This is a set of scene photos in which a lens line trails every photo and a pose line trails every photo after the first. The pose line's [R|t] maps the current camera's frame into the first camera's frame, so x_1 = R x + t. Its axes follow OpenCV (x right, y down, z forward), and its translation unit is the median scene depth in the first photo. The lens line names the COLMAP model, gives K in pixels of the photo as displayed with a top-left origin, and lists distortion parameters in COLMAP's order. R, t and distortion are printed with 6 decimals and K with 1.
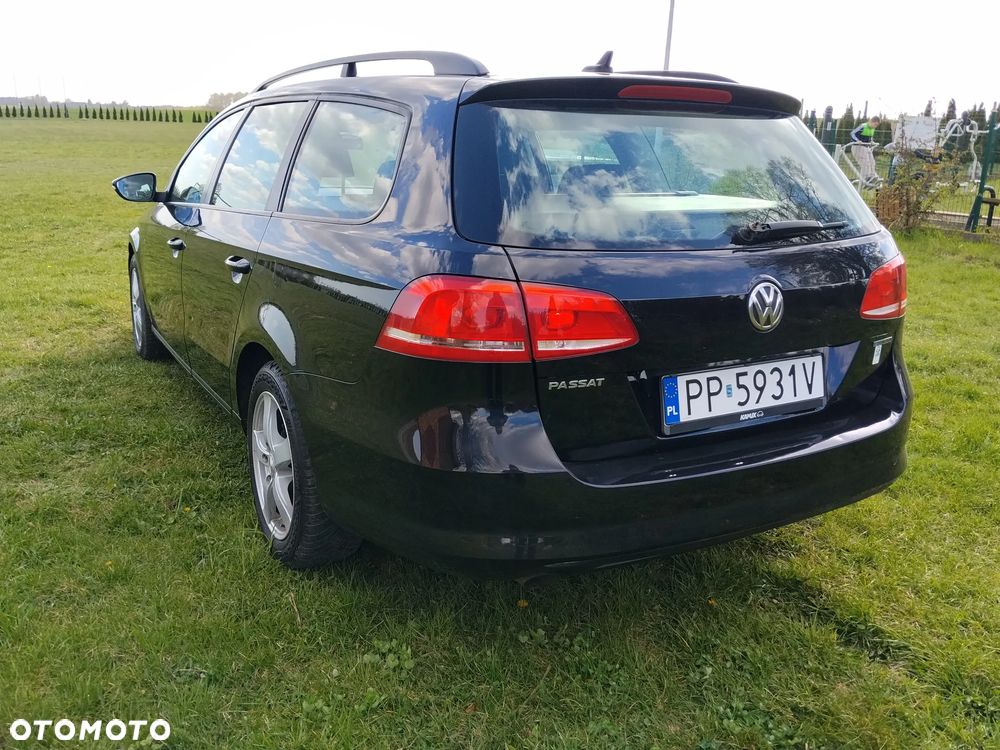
lens RADIAL K [[852.8, 0, 500.0], [0, 852.8, 375.0], [0, 0, 1]] dist [0.108625, -0.205399]
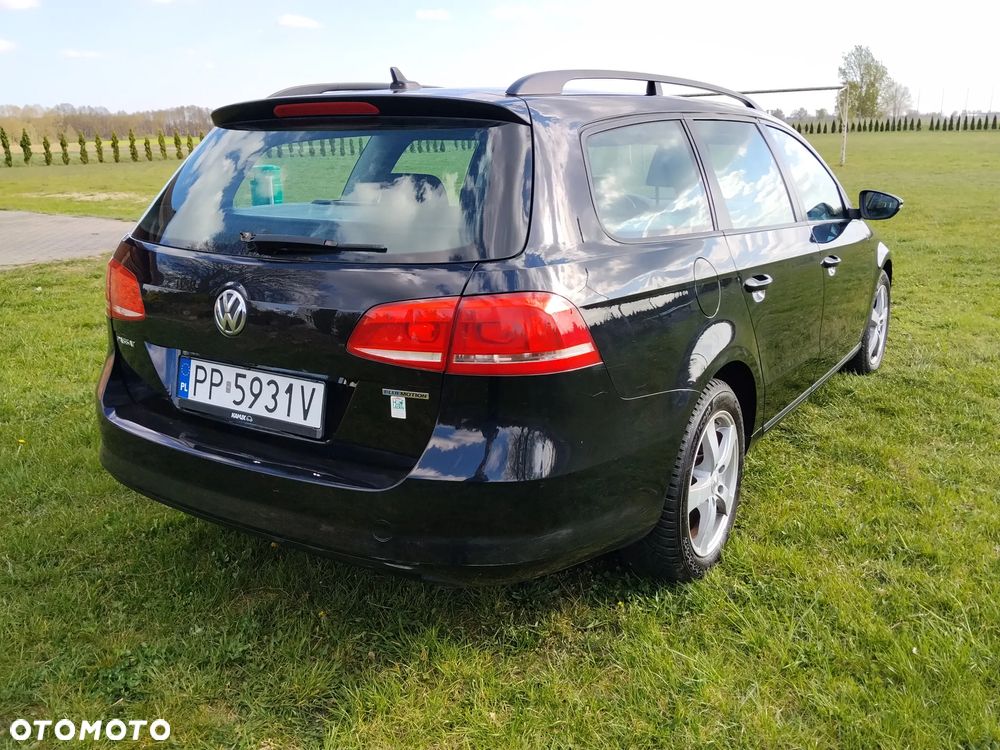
lens RADIAL K [[852.8, 0, 500.0], [0, 852.8, 375.0], [0, 0, 1]] dist [0.108625, -0.205399]
pose [[0.450821, 0.200799, -0.869736, 1.342402], [-0.216766, 0.969830, 0.111549, -0.188155], [0.865894, 0.138240, 0.480746, 0.768871]]
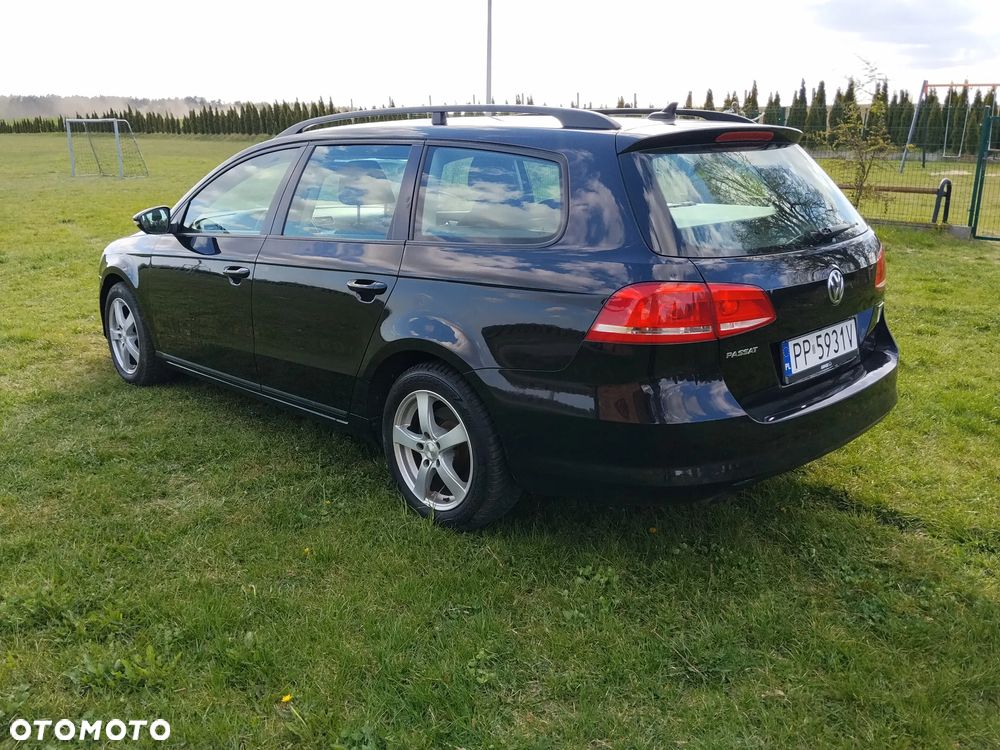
lens RADIAL K [[852.8, 0, 500.0], [0, 852.8, 375.0], [0, 0, 1]] dist [0.108625, -0.205399]
pose [[0.966943, -0.101462, 0.233936, -0.554451], [0.100131, 0.994819, 0.017591, -0.015312], [-0.234509, 0.006415, 0.972093, -0.241091]]
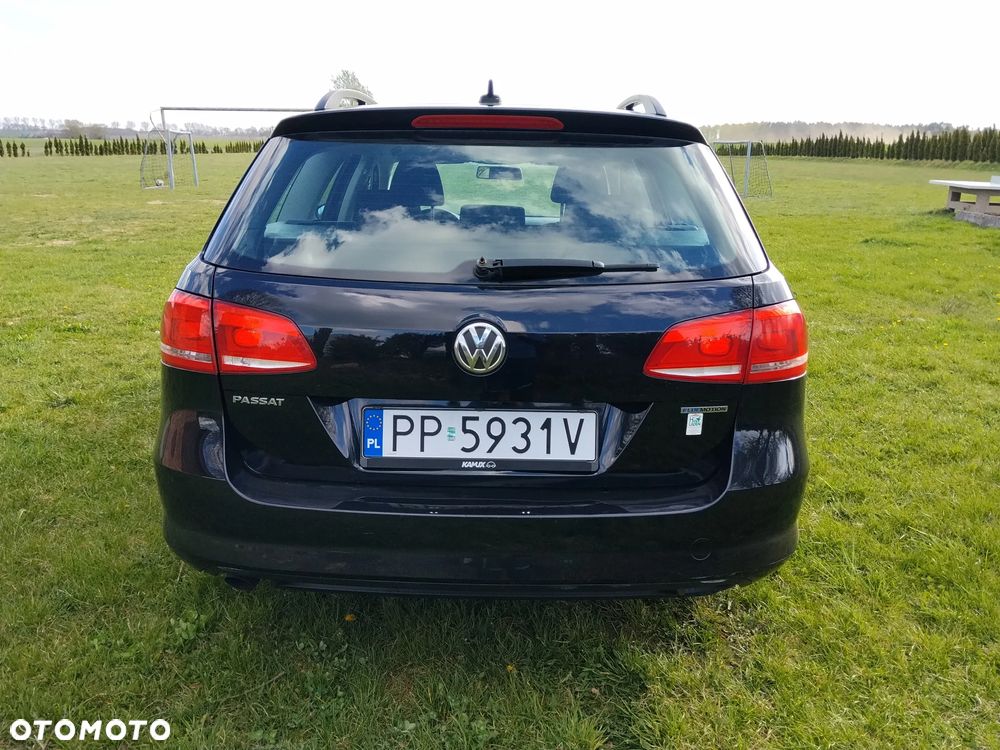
lens RADIAL K [[852.8, 0, 500.0], [0, 852.8, 375.0], [0, 0, 1]] dist [0.108625, -0.205399]
pose [[0.858232, 0.111088, -0.501095, 0.771253], [-0.128114, 0.991759, 0.000442, -0.052667], [0.497015, 0.063818, 0.865392, 0.207091]]
